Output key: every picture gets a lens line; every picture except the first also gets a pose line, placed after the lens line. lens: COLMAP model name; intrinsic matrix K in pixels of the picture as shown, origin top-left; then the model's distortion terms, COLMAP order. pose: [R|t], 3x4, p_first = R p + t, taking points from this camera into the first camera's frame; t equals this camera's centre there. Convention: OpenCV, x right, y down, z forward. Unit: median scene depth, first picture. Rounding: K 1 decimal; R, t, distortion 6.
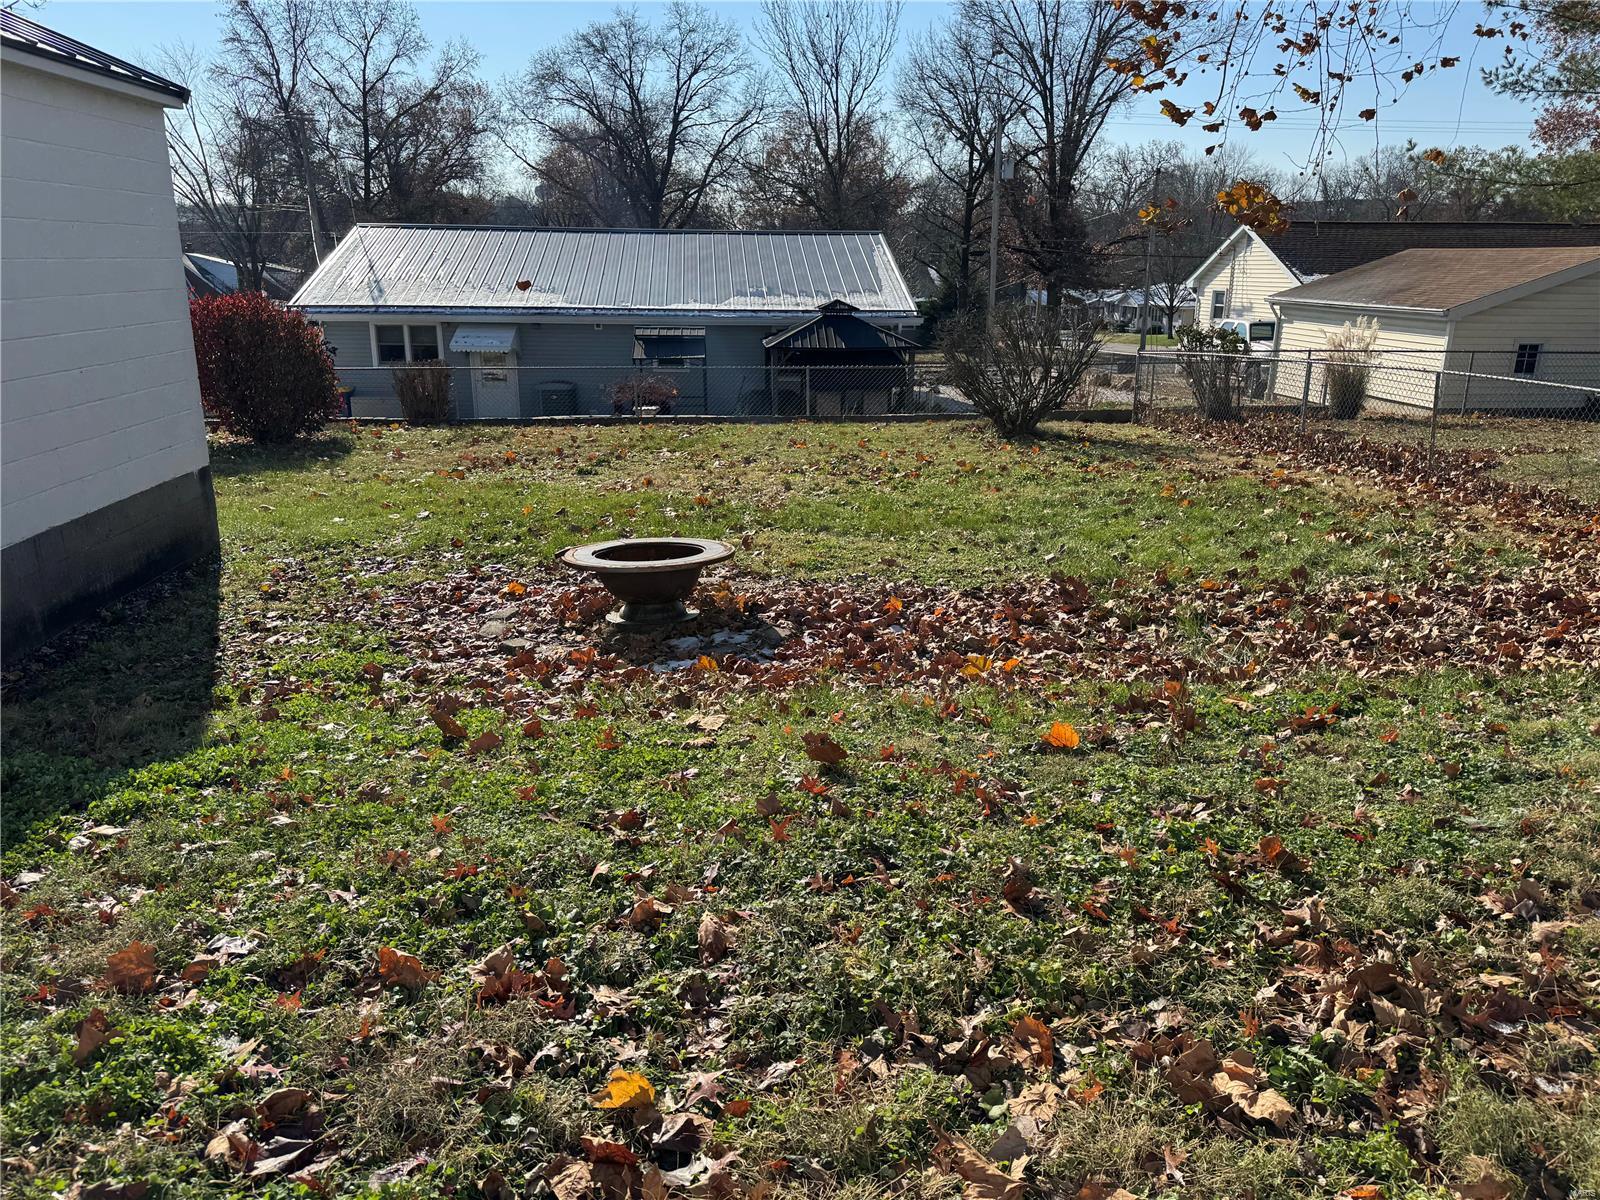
lens RADIAL K [[1172.2, 0, 800.0], [0, 1172.2, 600.0], [0, 0, 1]] dist [0.001805, 0.000913]
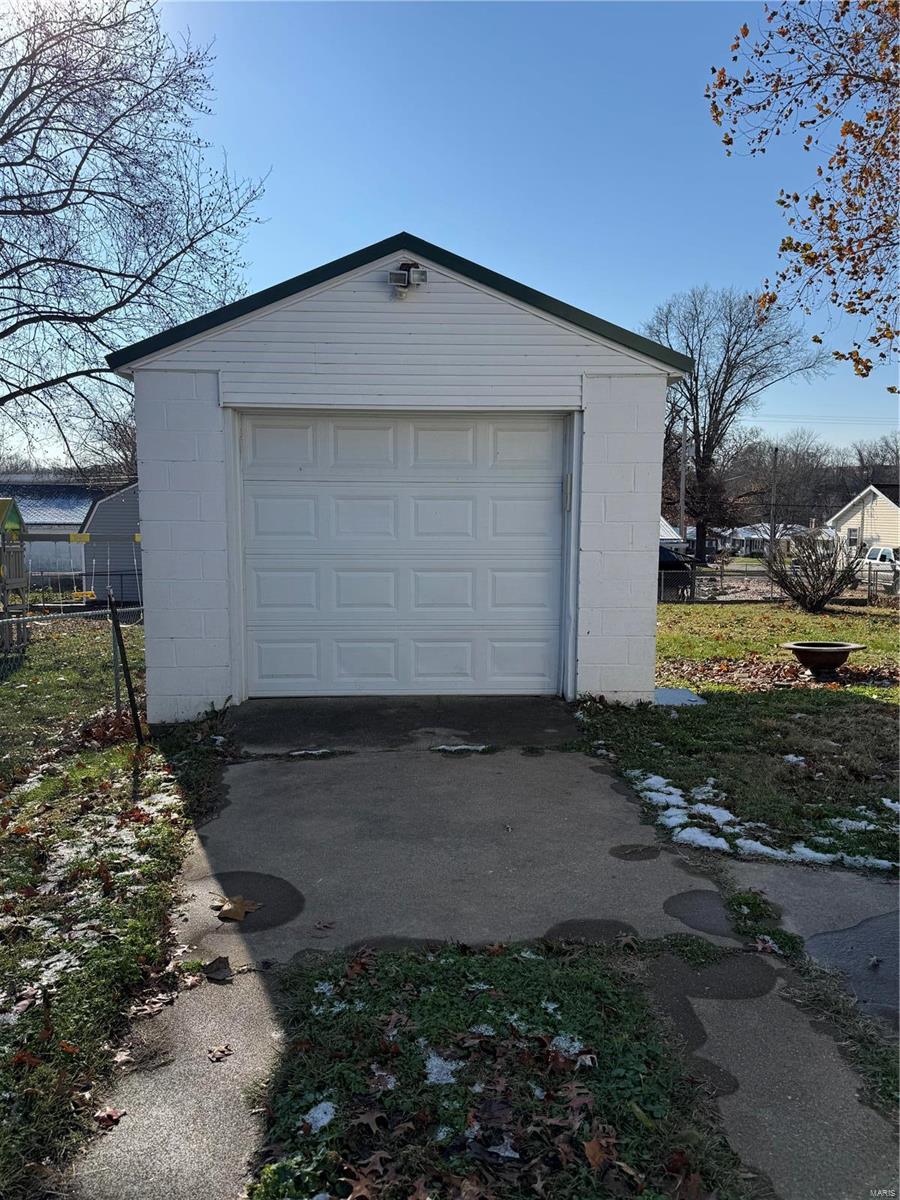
lens RADIAL K [[879.2, 0, 450.0], [0, 879.2, 600.0], [0, 0, 1]] dist [0.001805, 0.000913]
pose [[0.999839, 0.002593, -0.017757, -0.080160], [-0.005658, 0.984587, -0.174804, 0.016860], [0.017030, 0.174877, 0.984443, -0.064020]]
